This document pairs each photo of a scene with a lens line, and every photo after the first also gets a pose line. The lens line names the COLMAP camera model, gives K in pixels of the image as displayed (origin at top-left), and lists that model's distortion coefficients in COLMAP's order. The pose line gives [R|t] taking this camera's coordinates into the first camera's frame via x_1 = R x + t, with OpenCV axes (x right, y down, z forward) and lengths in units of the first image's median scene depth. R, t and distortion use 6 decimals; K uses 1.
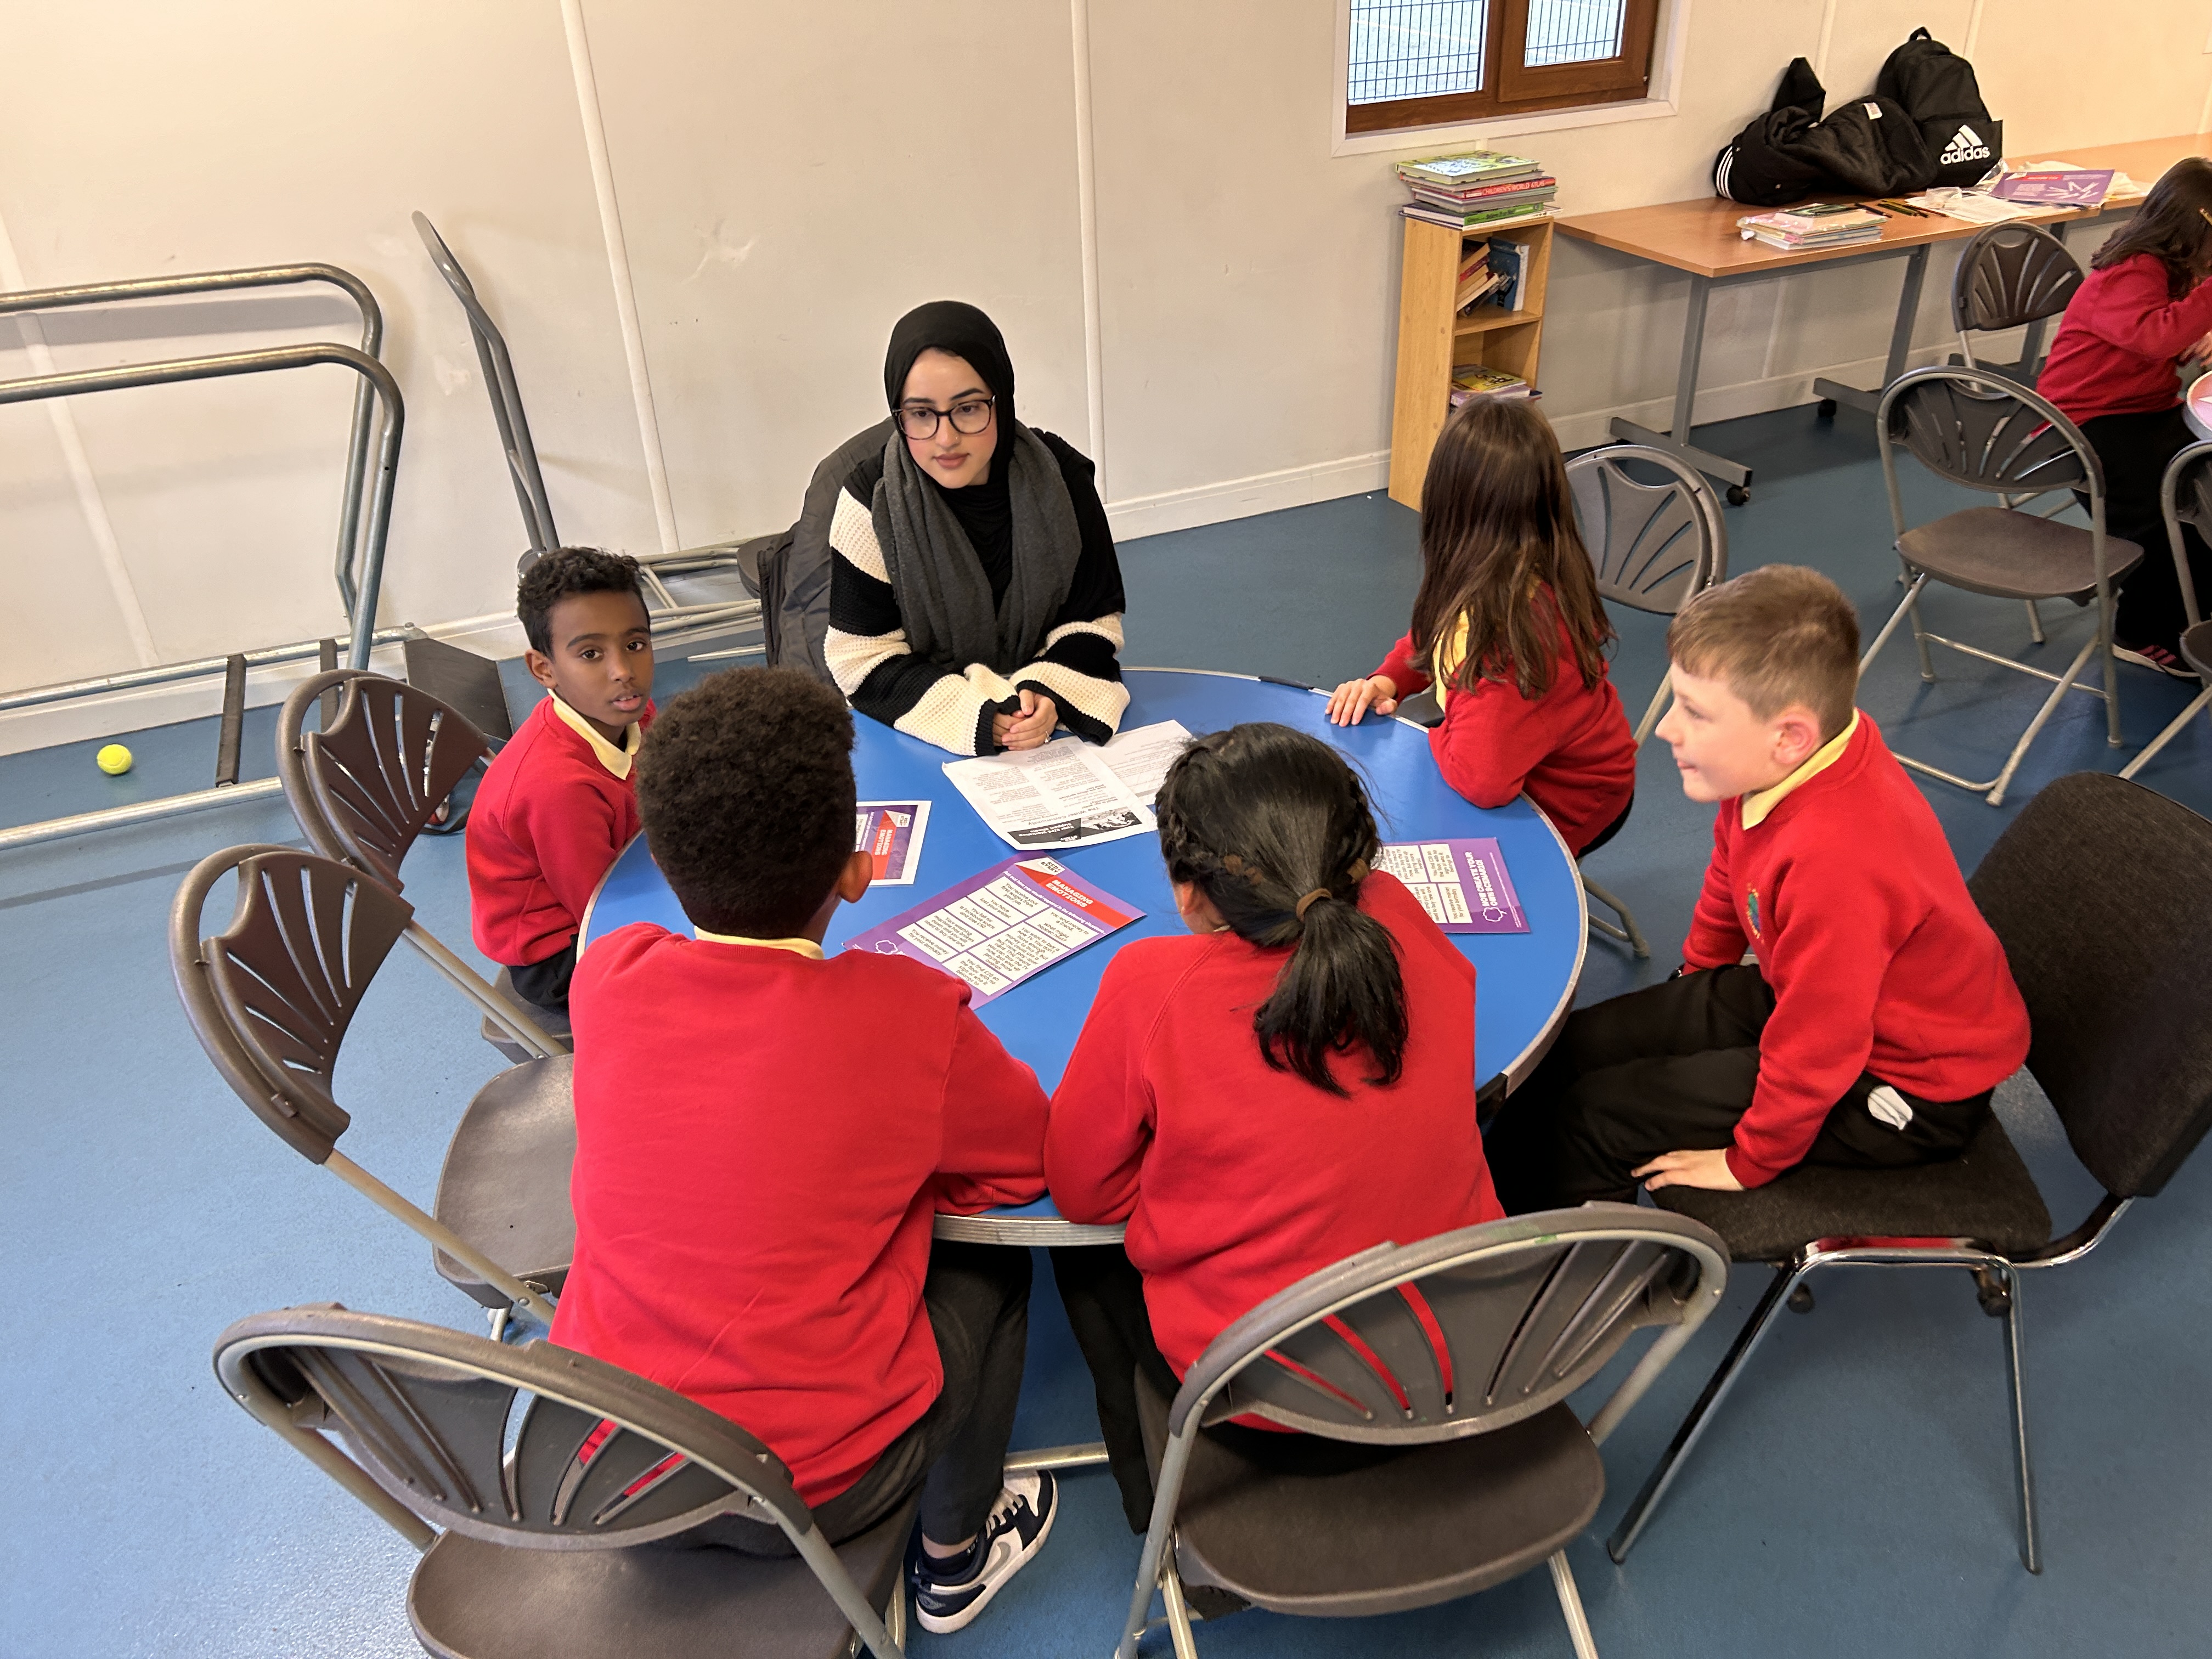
lens RADIAL K [[1654.0, 0, 1118.4], [0, 1654.0, 807.1], [0, 0, 1]] dist [0.020406, -0.023726]
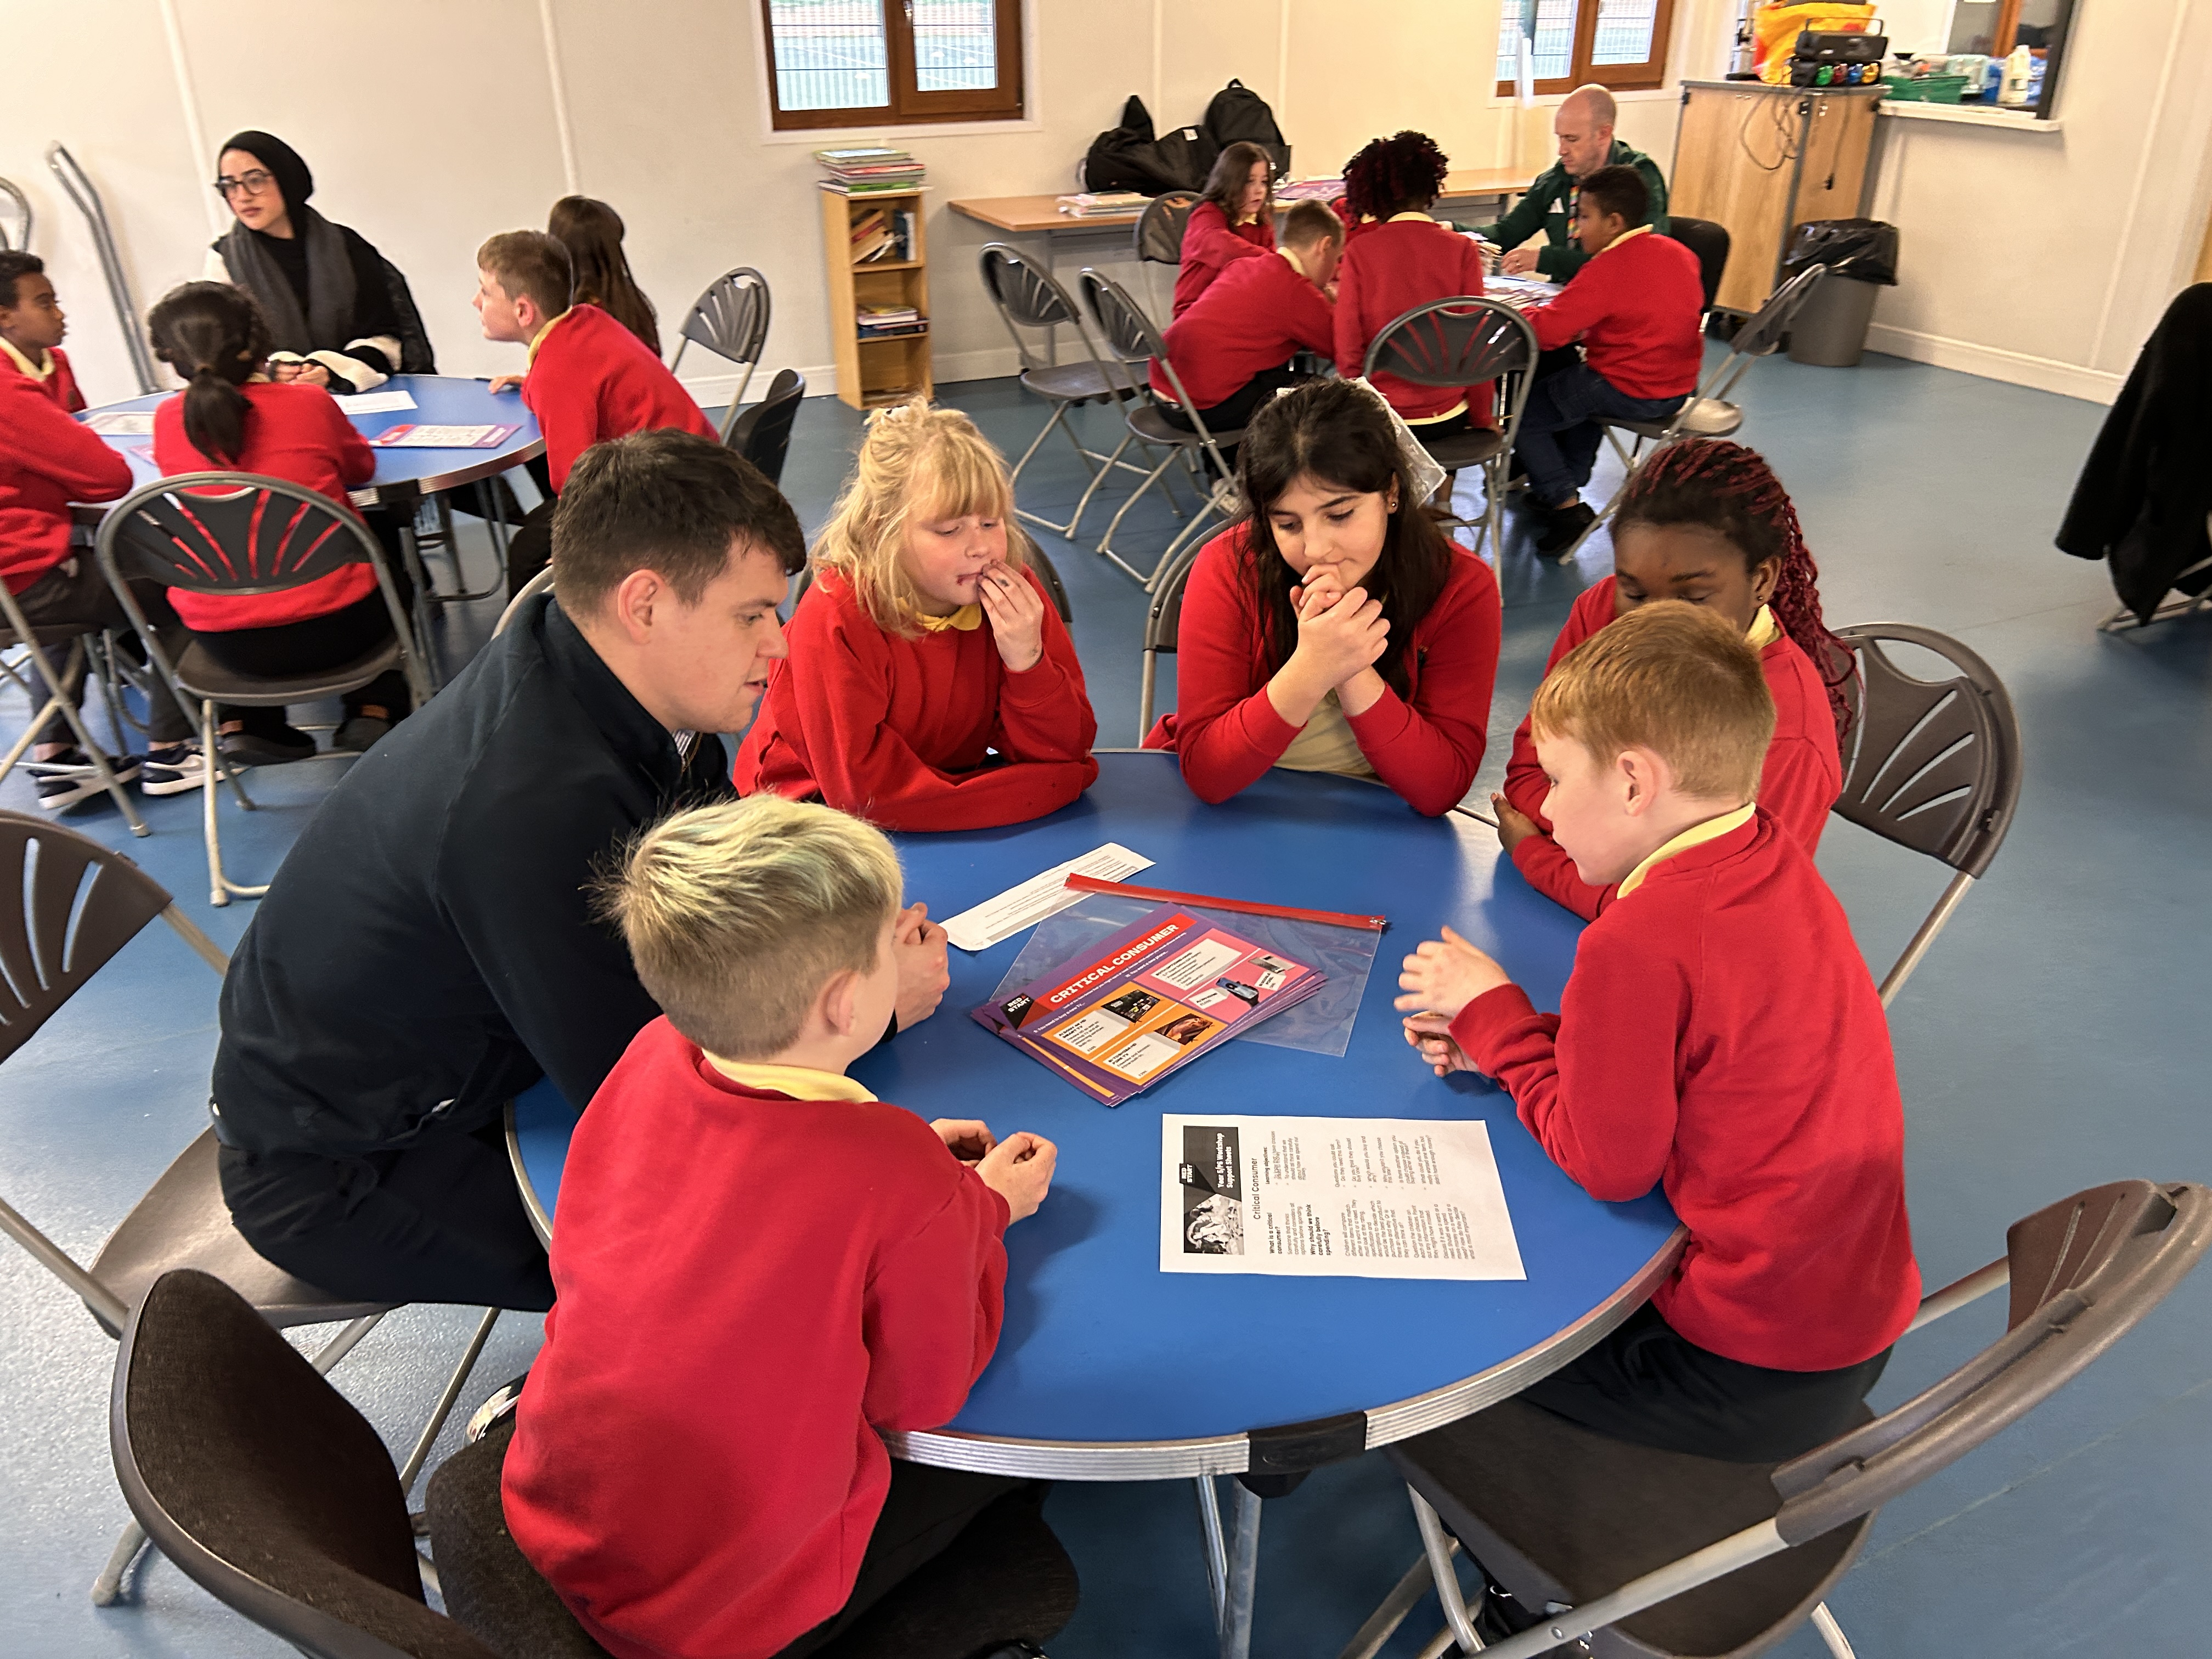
lens RADIAL K [[1654.0, 0, 1102.8], [0, 1654.0, 831.4], [0, 0, 1]] dist [0.020406, -0.023726]
pose [[0.999267, 0.018645, 0.033444, 0.349759], [-0.017169, 0.998889, -0.043897, 0.233078], [-0.034226, 0.043290, 0.998476, -0.372393]]
